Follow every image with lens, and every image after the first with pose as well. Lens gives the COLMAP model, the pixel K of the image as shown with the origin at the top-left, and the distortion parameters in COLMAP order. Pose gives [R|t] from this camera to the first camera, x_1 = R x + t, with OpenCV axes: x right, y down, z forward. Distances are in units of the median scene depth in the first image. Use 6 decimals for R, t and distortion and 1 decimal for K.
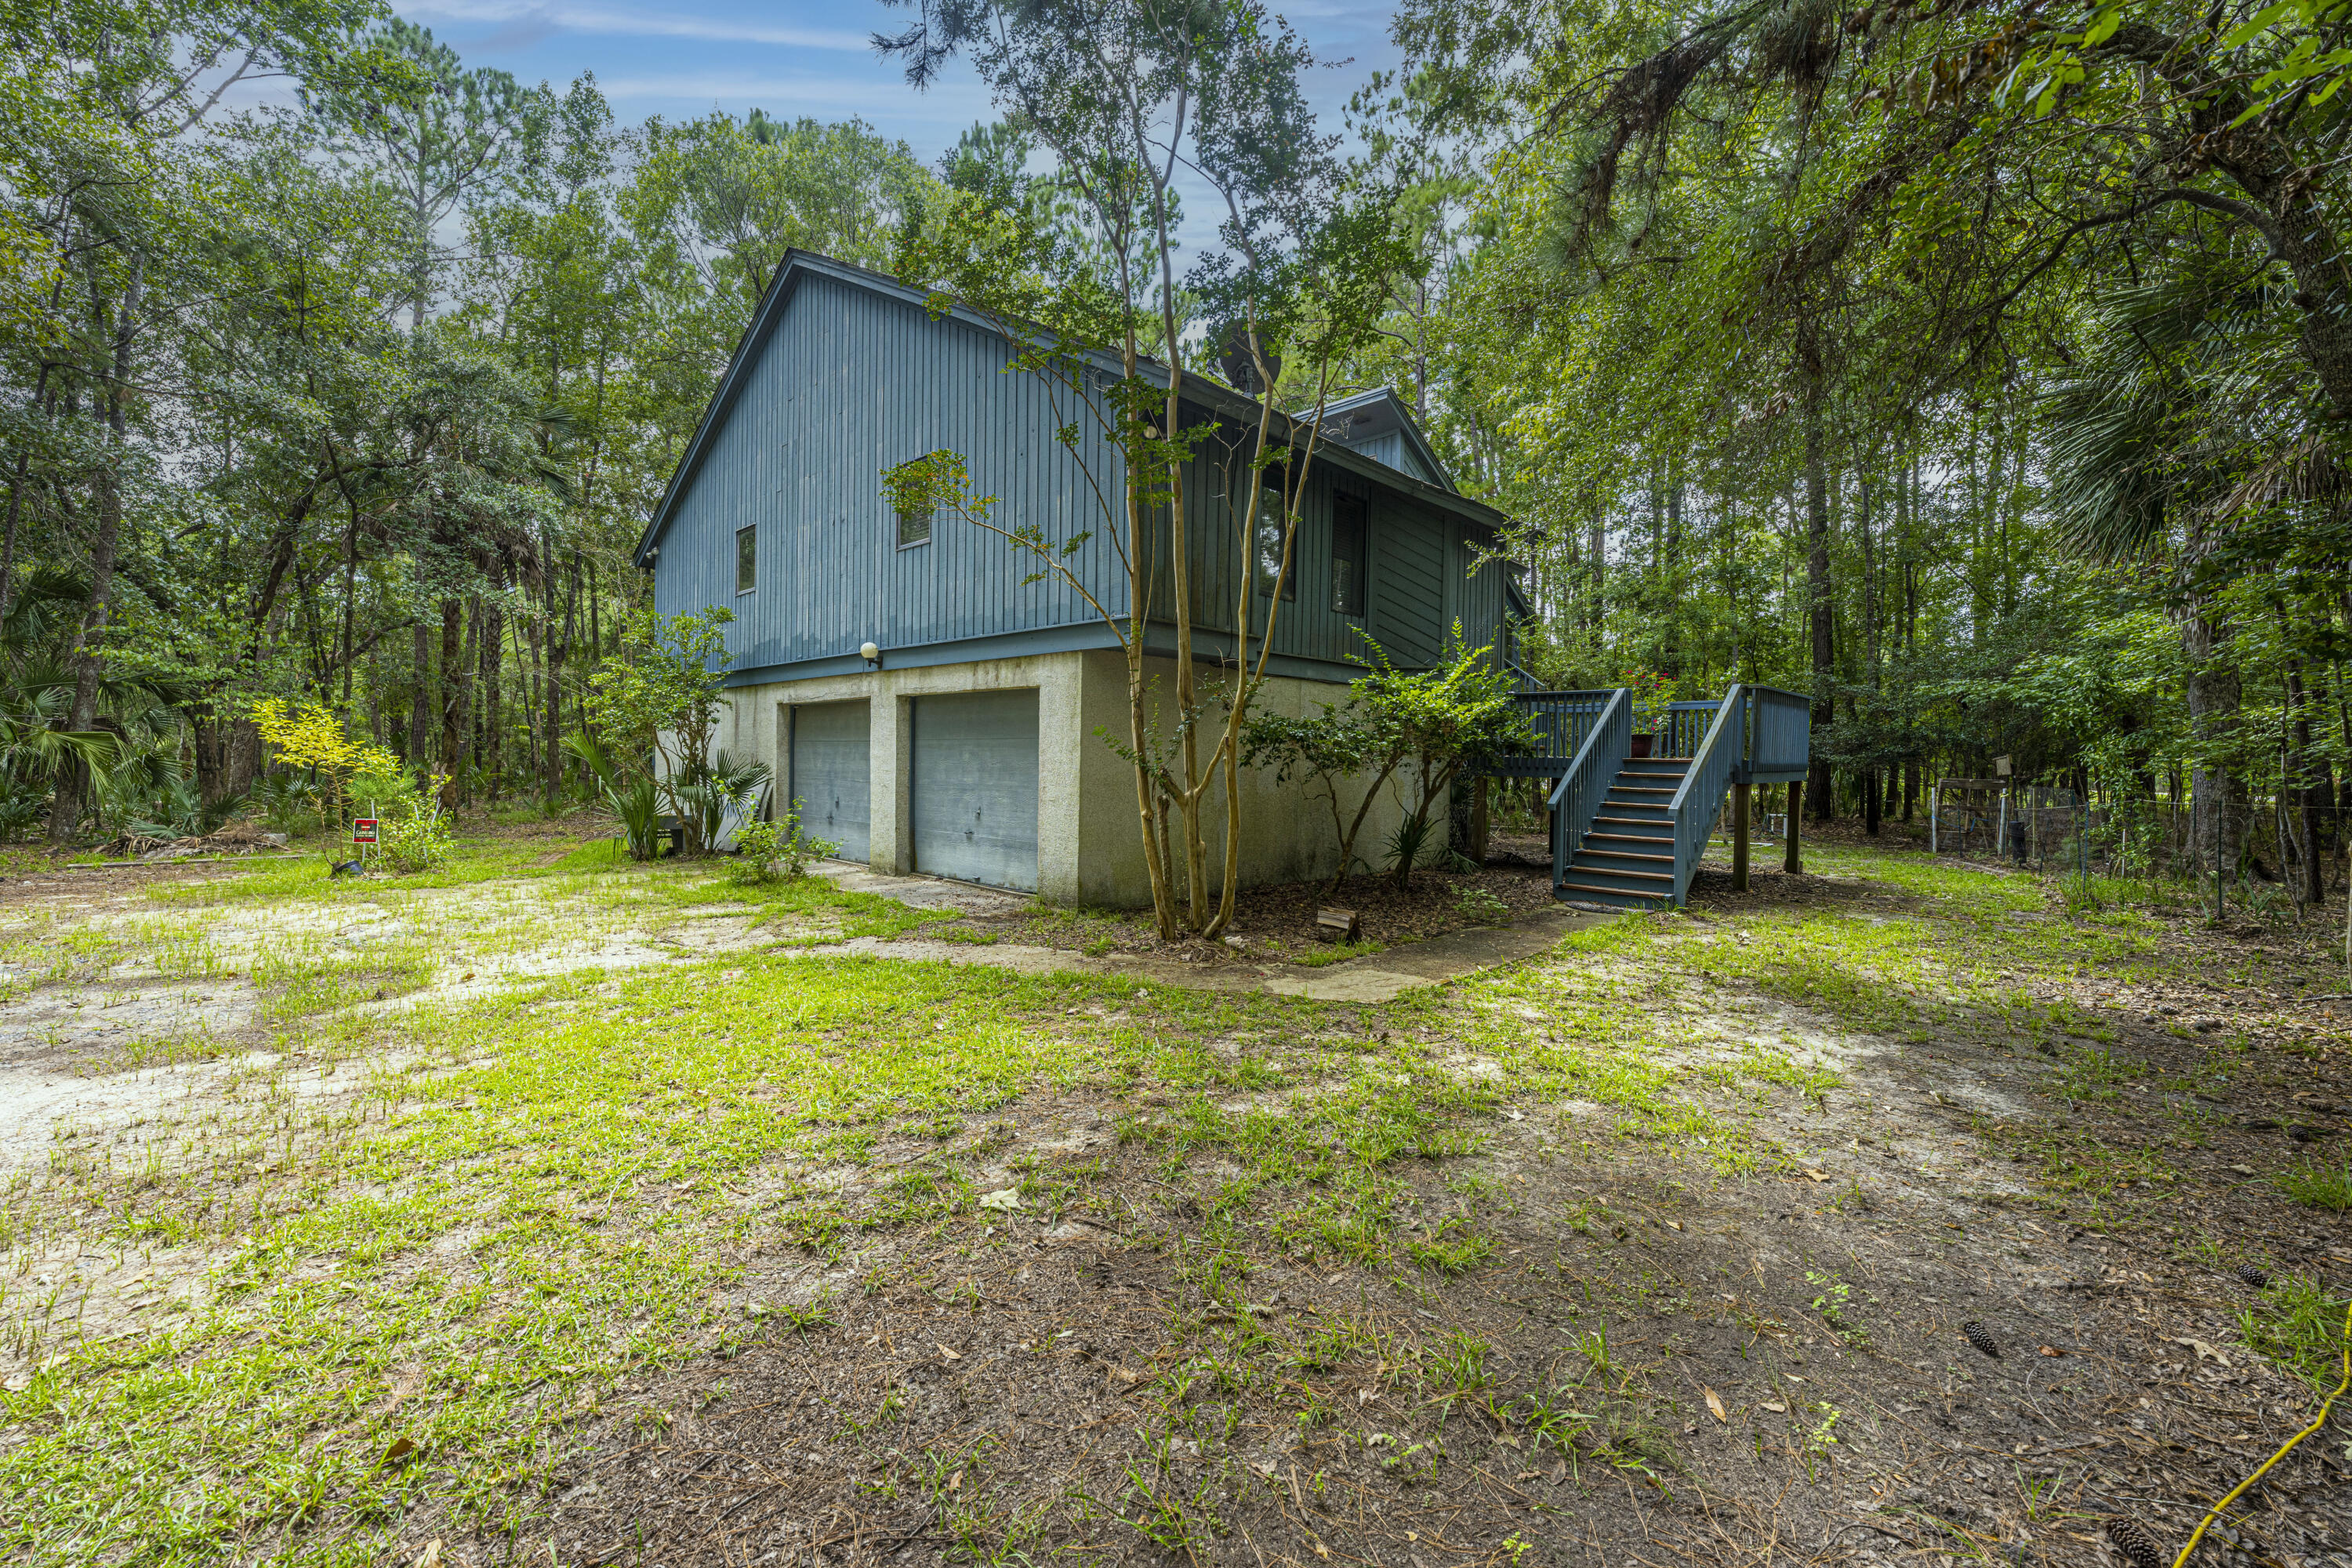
lens RADIAL K [[940.7, 0, 1167.5], [0, 940.7, 766.6], [0, 0, 1]] dist [0.000064, 0.000303]
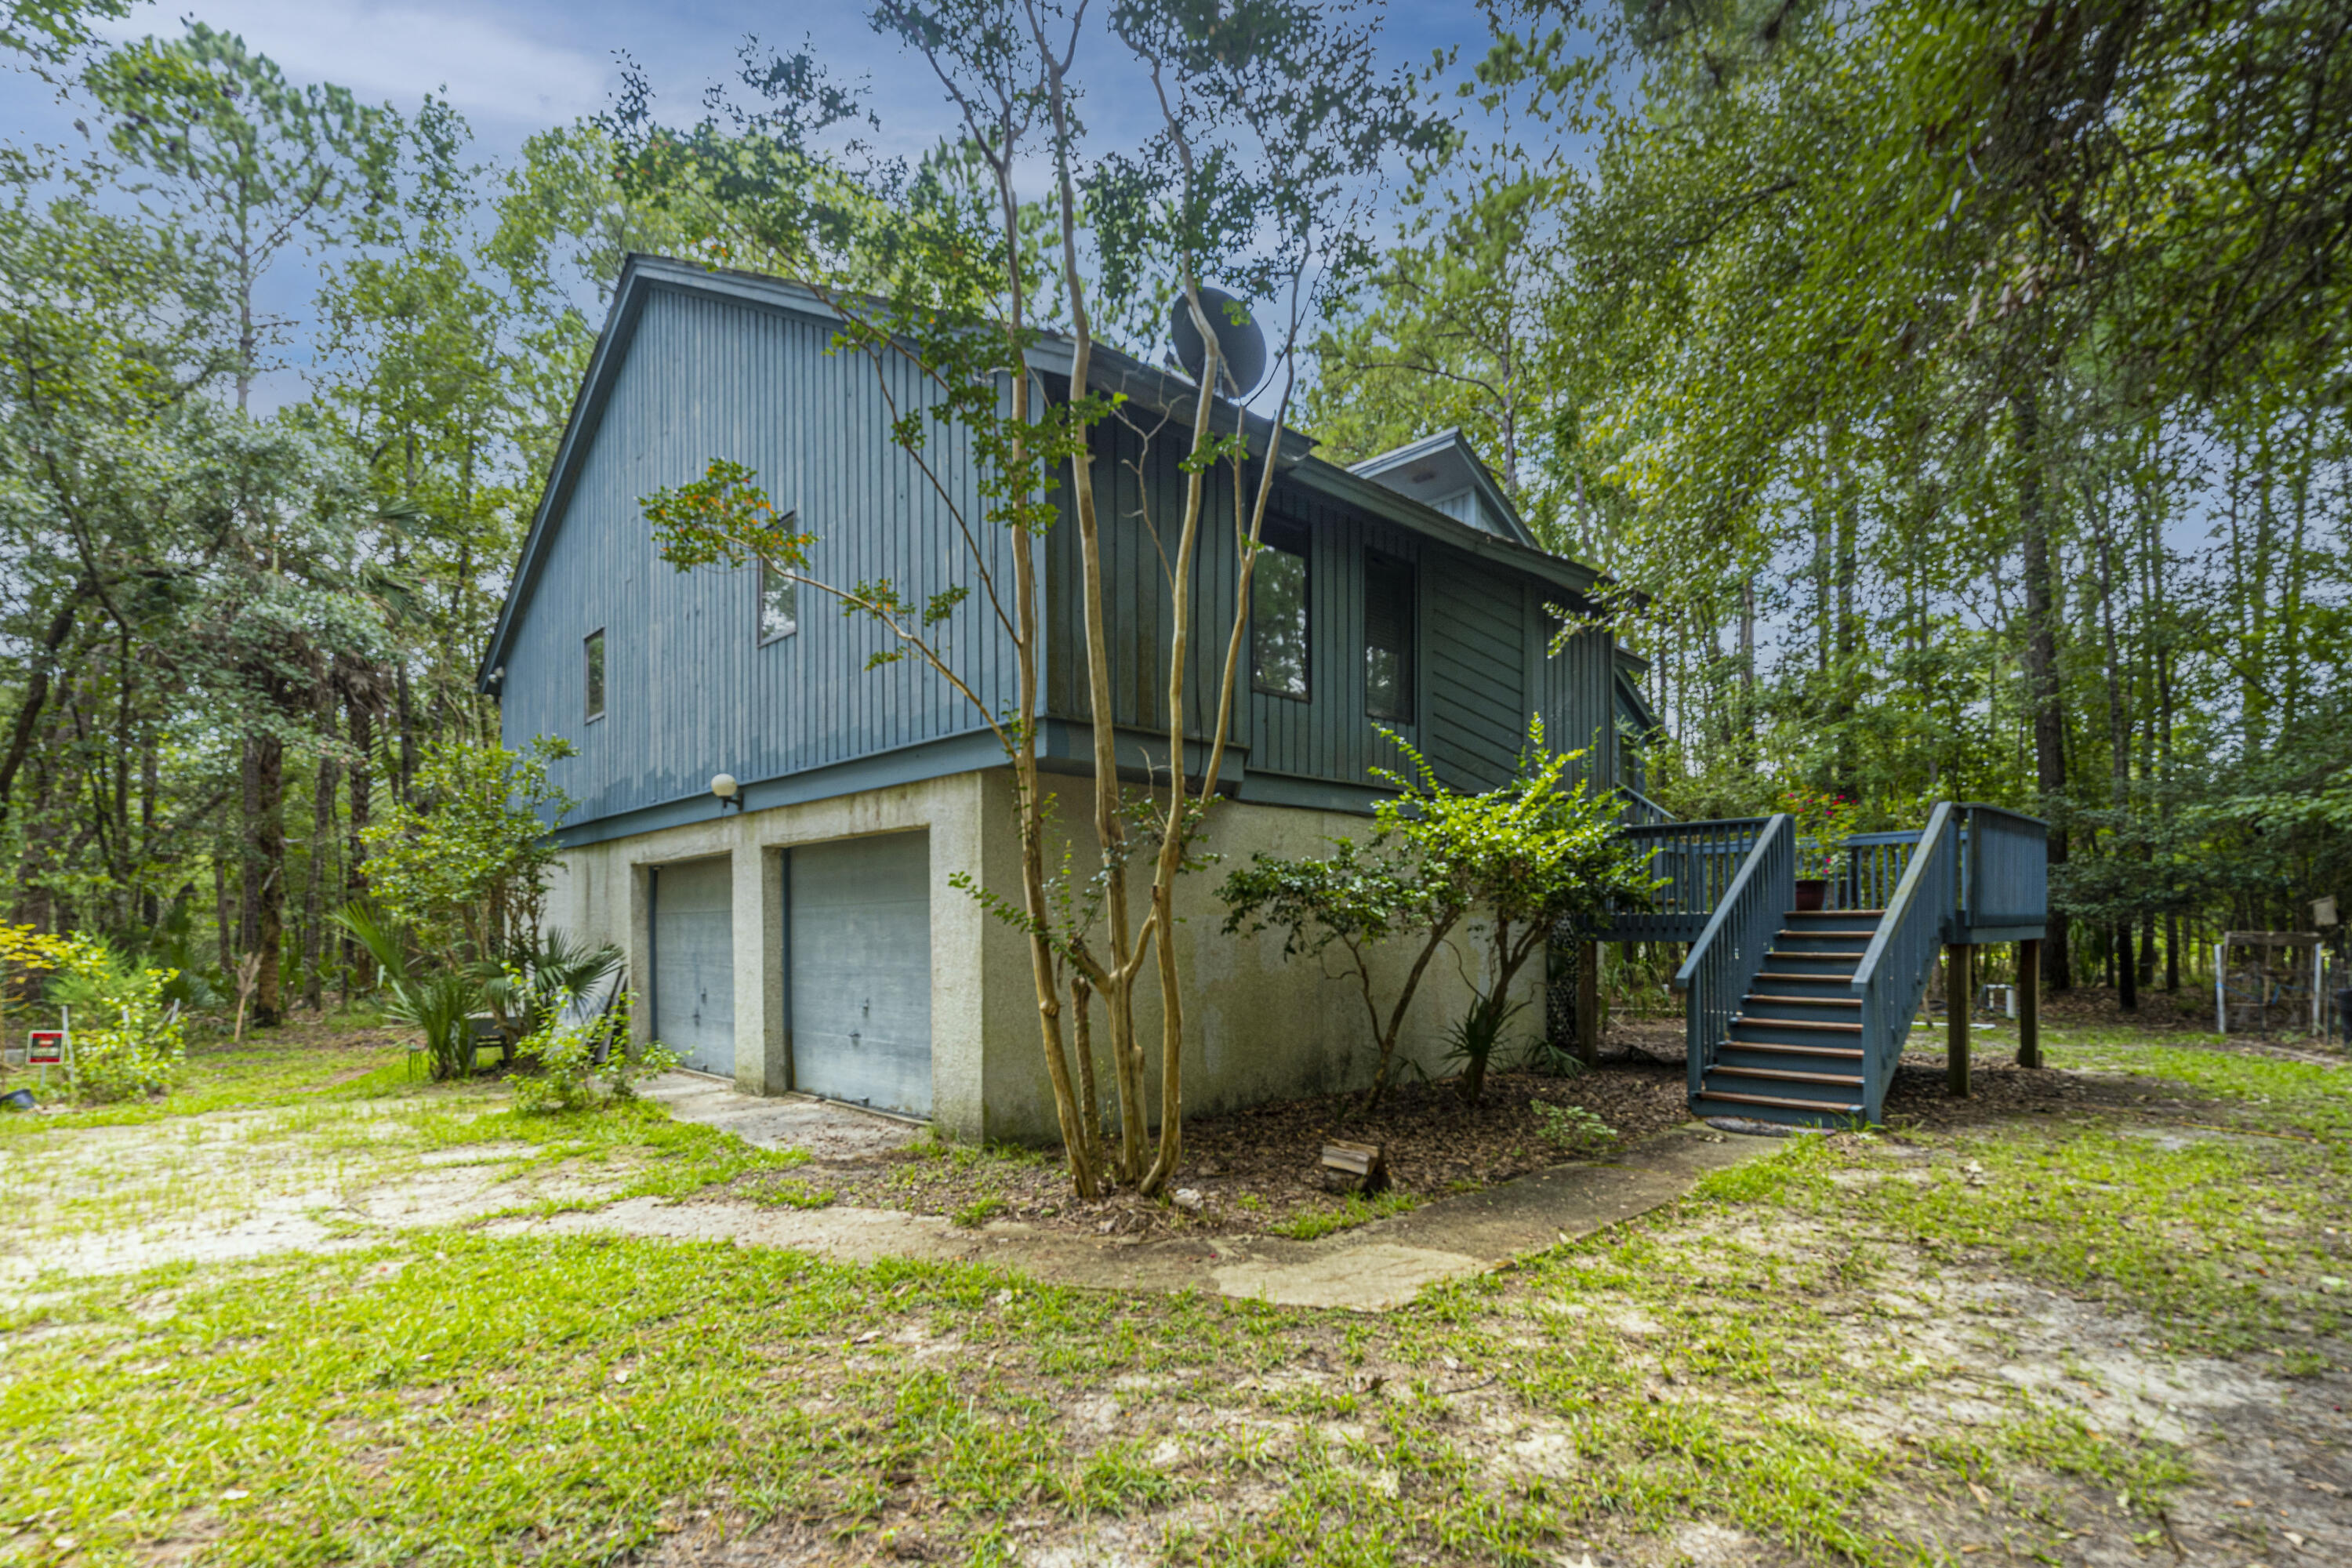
lens RADIAL K [[1168.6, 0, 1176.7], [0, 1168.6, 921.2], [0, 0, 1]] dist [0.001987, 0.000283]
pose [[0.999281, -0.021761, -0.031053, 0.064408], [0.021241, 0.999630, -0.016977, 0.004375], [0.031411, 0.016305, 0.999374, 0.125086]]
